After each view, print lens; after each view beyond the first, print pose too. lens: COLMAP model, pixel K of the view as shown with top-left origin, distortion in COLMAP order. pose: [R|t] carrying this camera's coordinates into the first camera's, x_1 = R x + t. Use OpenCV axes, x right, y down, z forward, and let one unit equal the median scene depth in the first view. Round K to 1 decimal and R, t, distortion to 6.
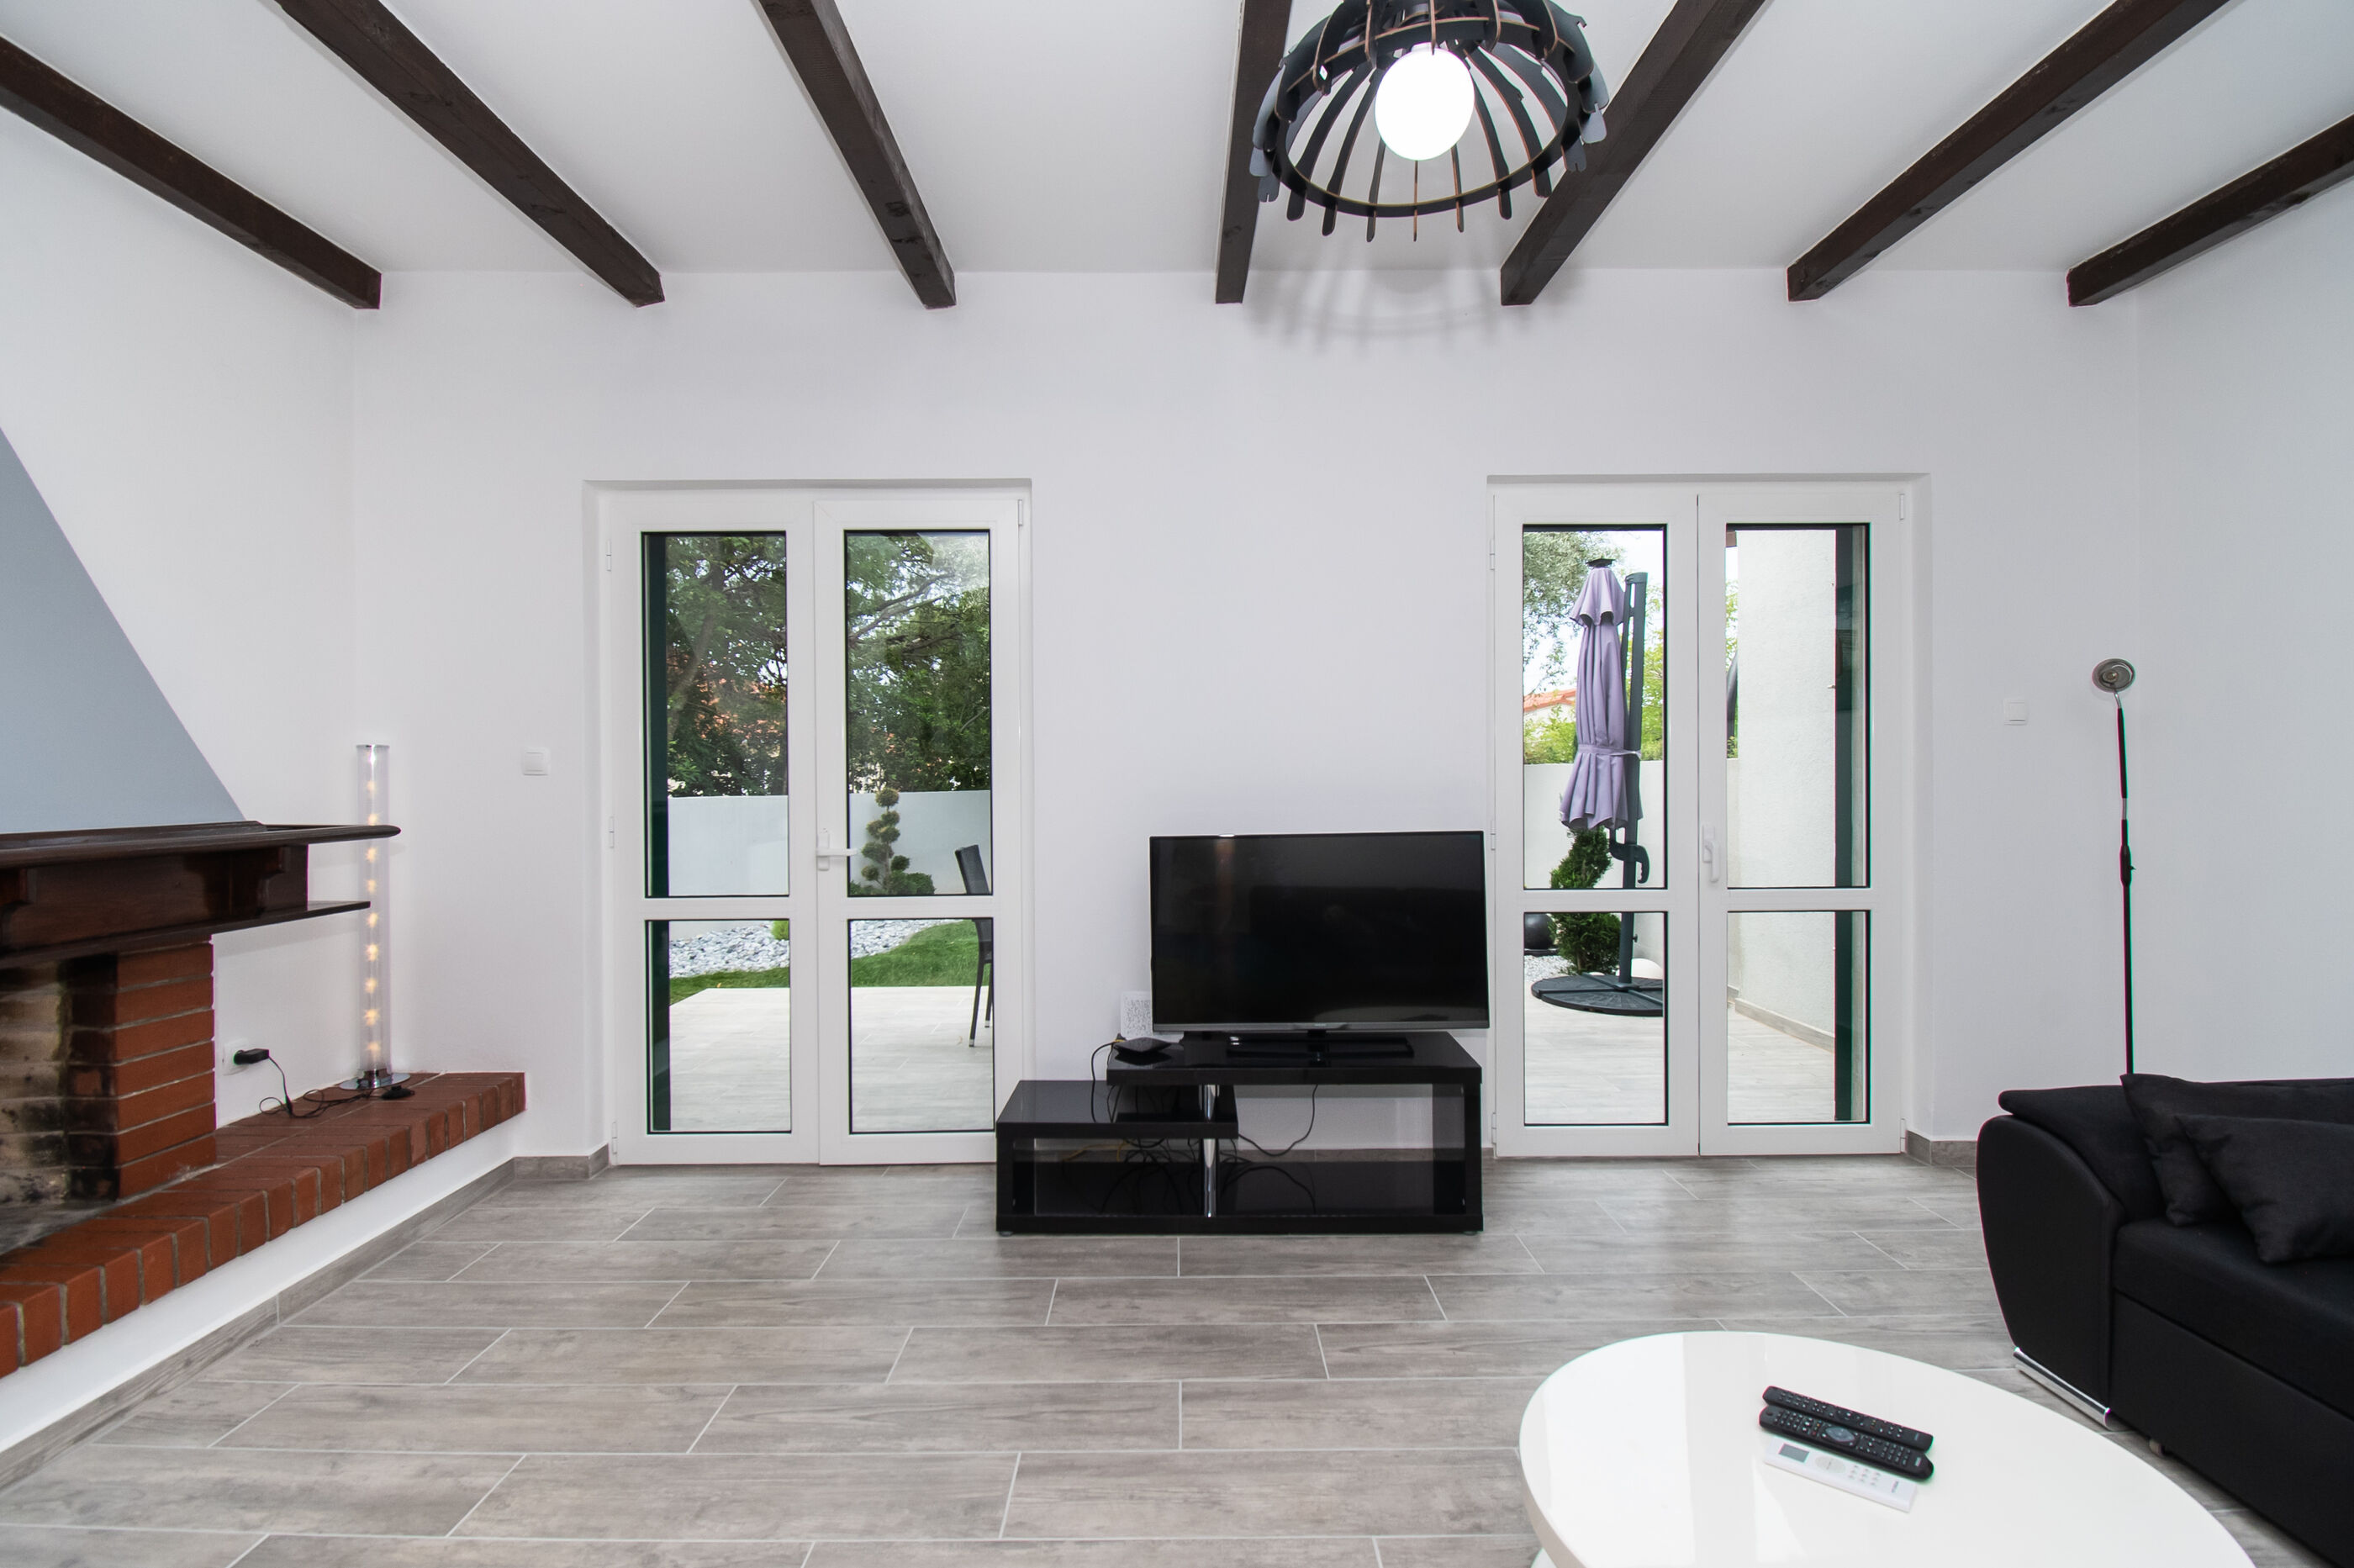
lens RADIAL K [[1086.3, 0, 1188.2], [0, 1086.3, 743.6], [0, 0, 1]] dist [0.023322, -0.022185]
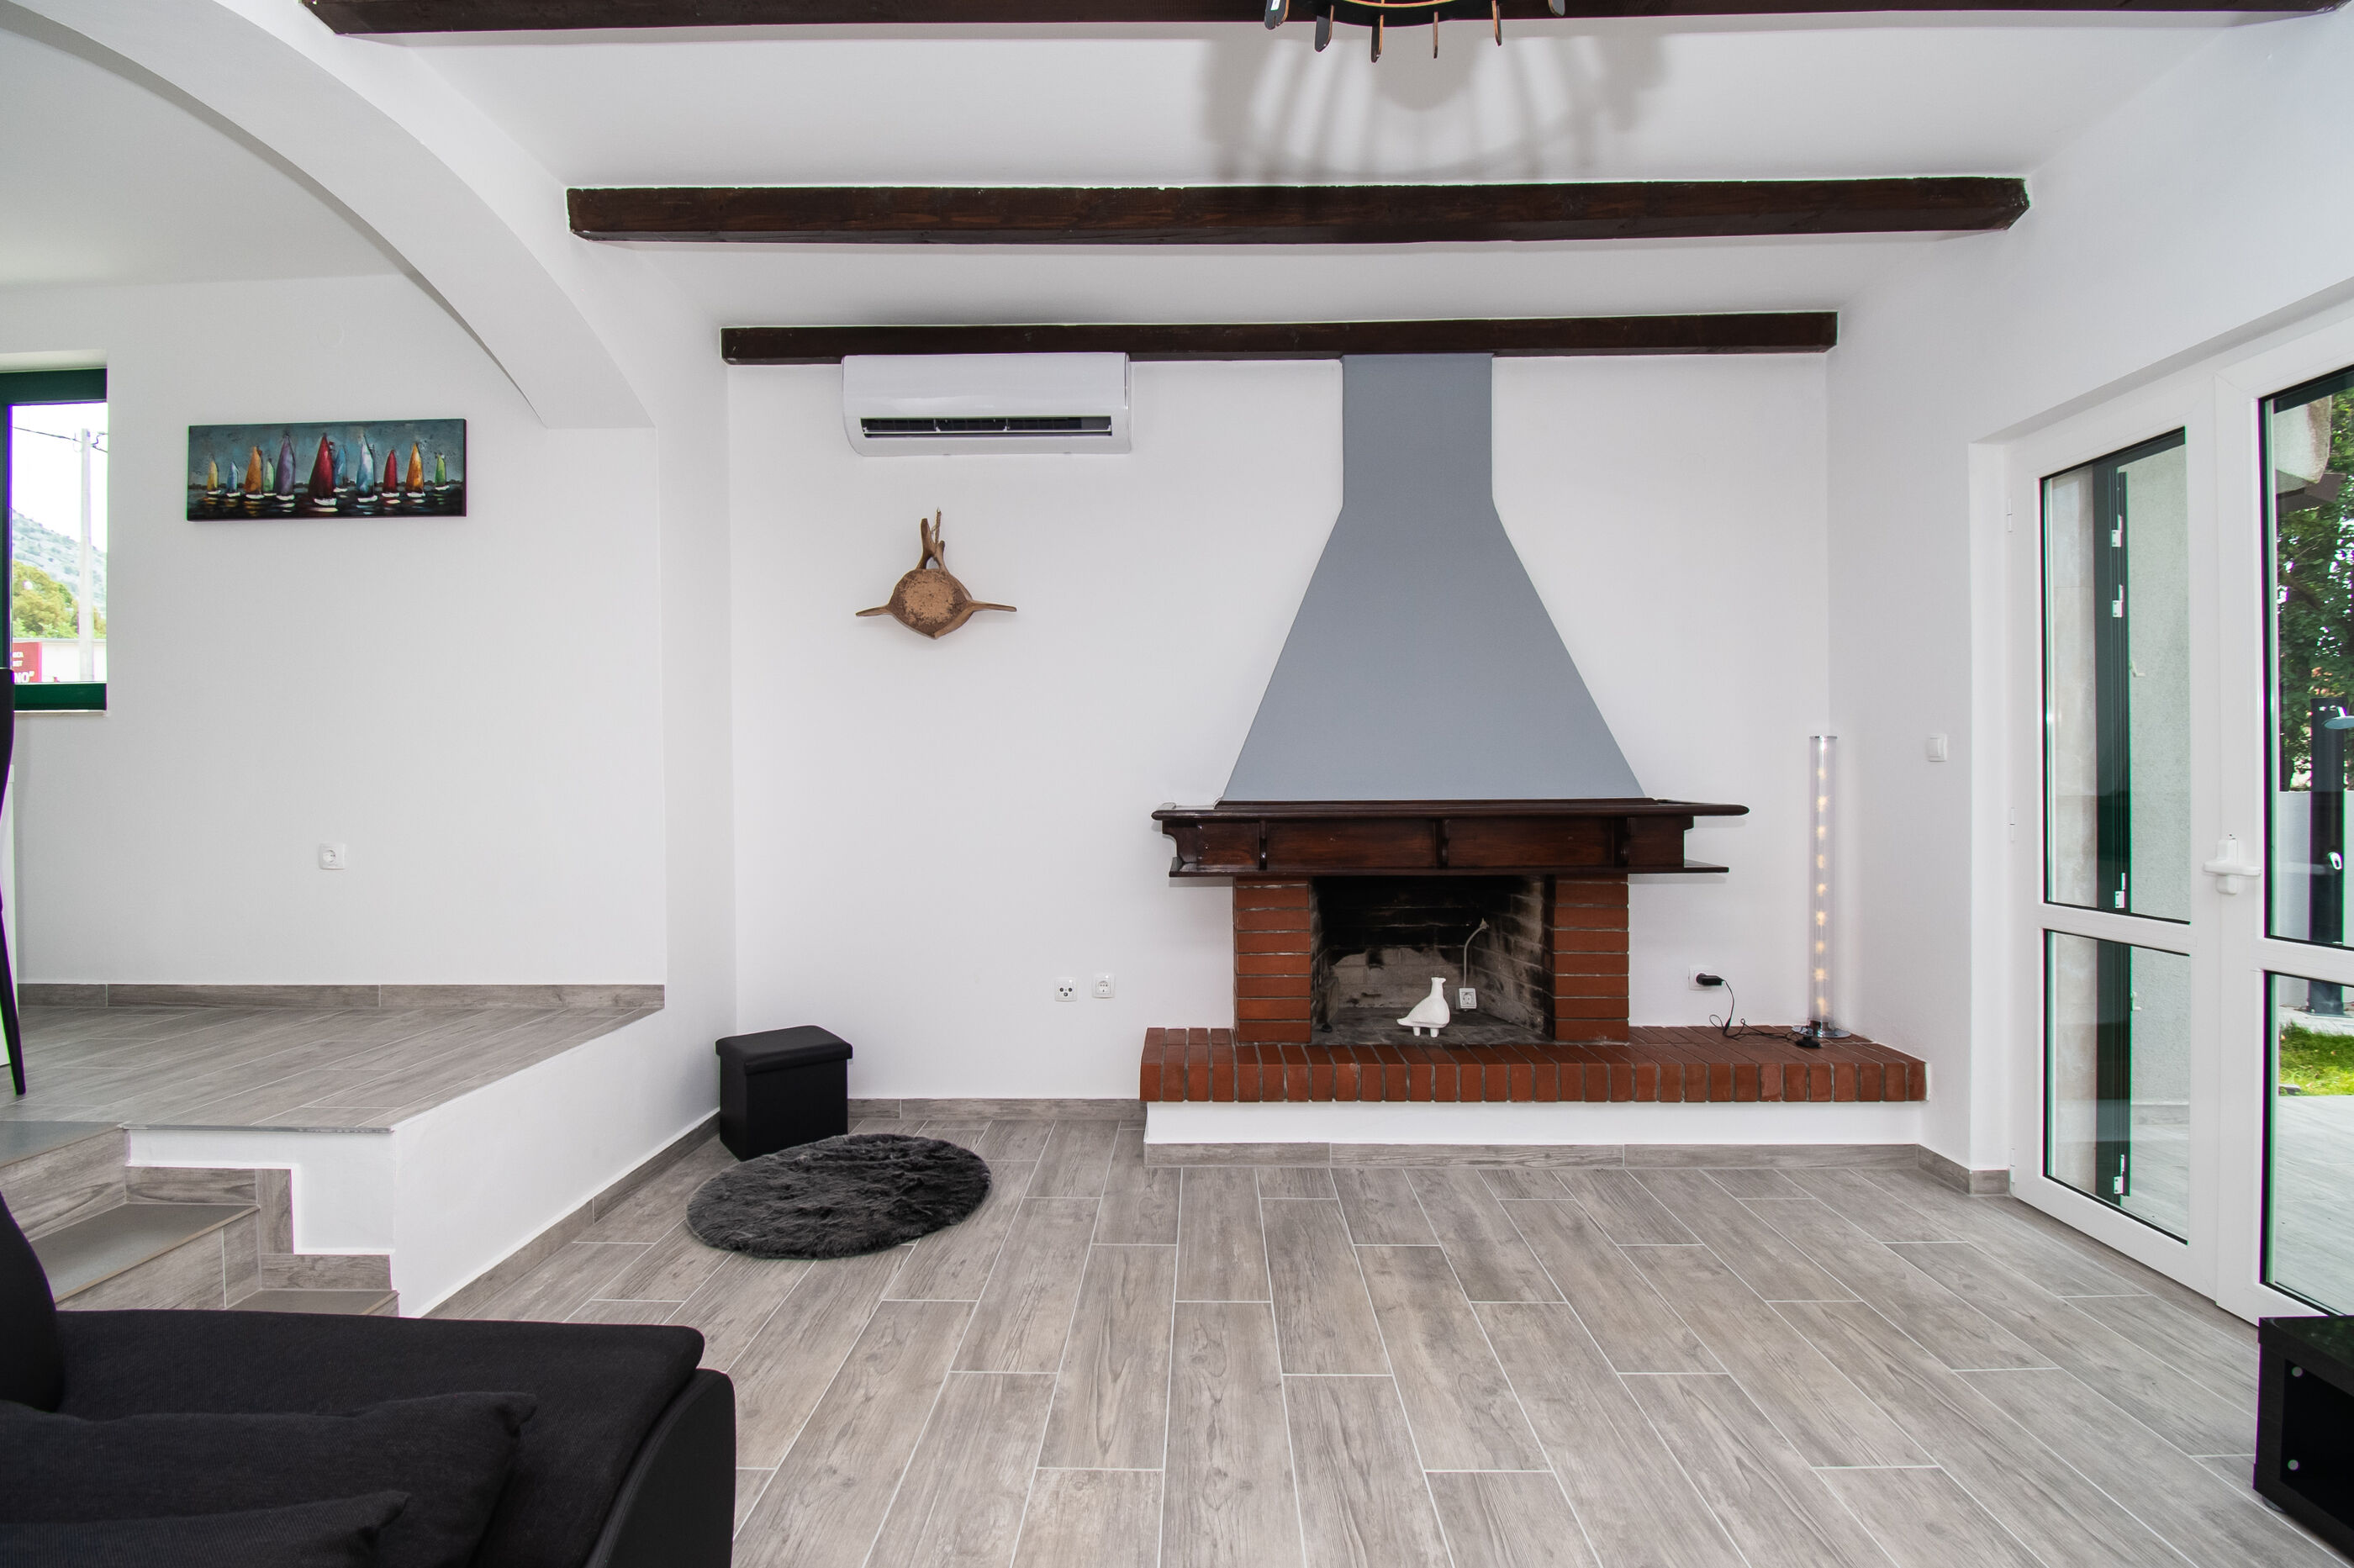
lens RADIAL K [[1064.6, 0, 1158.7], [0, 1064.6, 777.1], [0, 0, 1]] dist [0.015387, -0.020393]
pose [[-0.041869, 0.003573, -0.999117, 0.479914], [0.034960, 0.999387, 0.002109, 0.022348], [0.998511, -0.034840, -0.041968, 0.456025]]
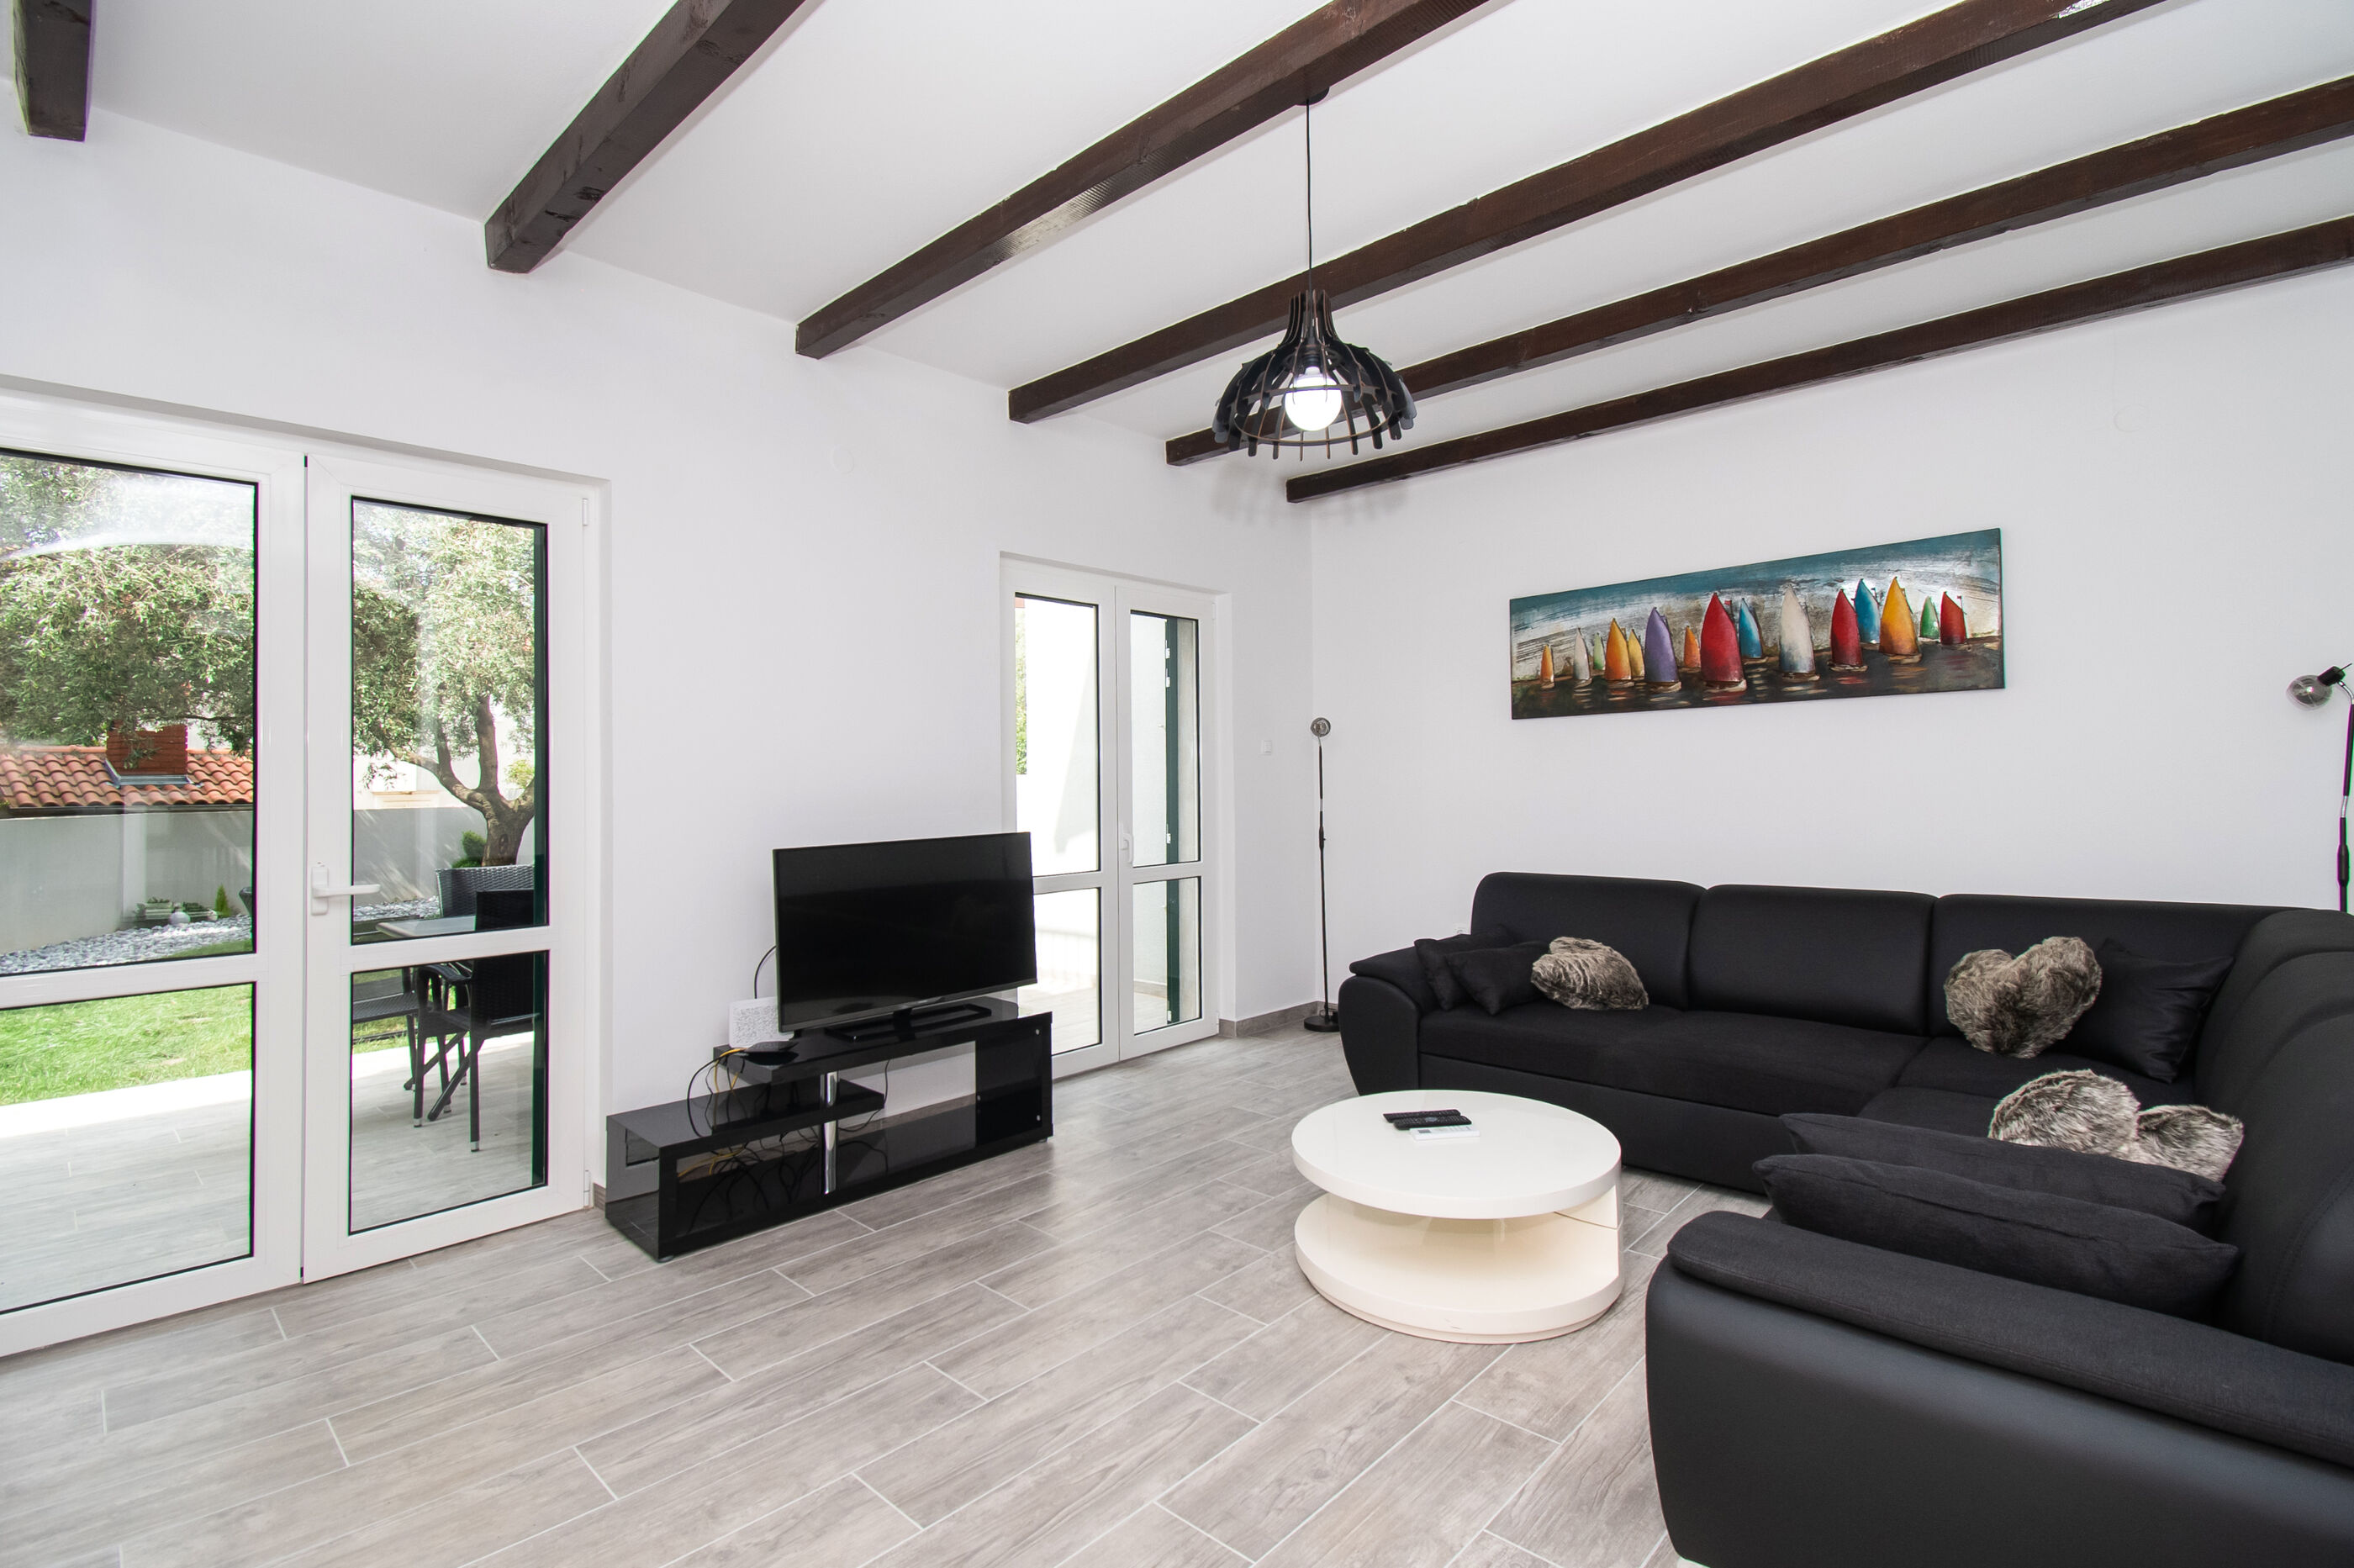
lens RADIAL K [[1081.0, 0, 1179.0], [0, 1081.0, 745.2], [0, 0, 1]] dist [0.011934, -0.021375]
pose [[0.688374, 0.021839, 0.725027, -0.619222], [-0.010392, 0.999741, -0.020248, 0.002500], [-0.725281, 0.006404, 0.688423, -0.007653]]
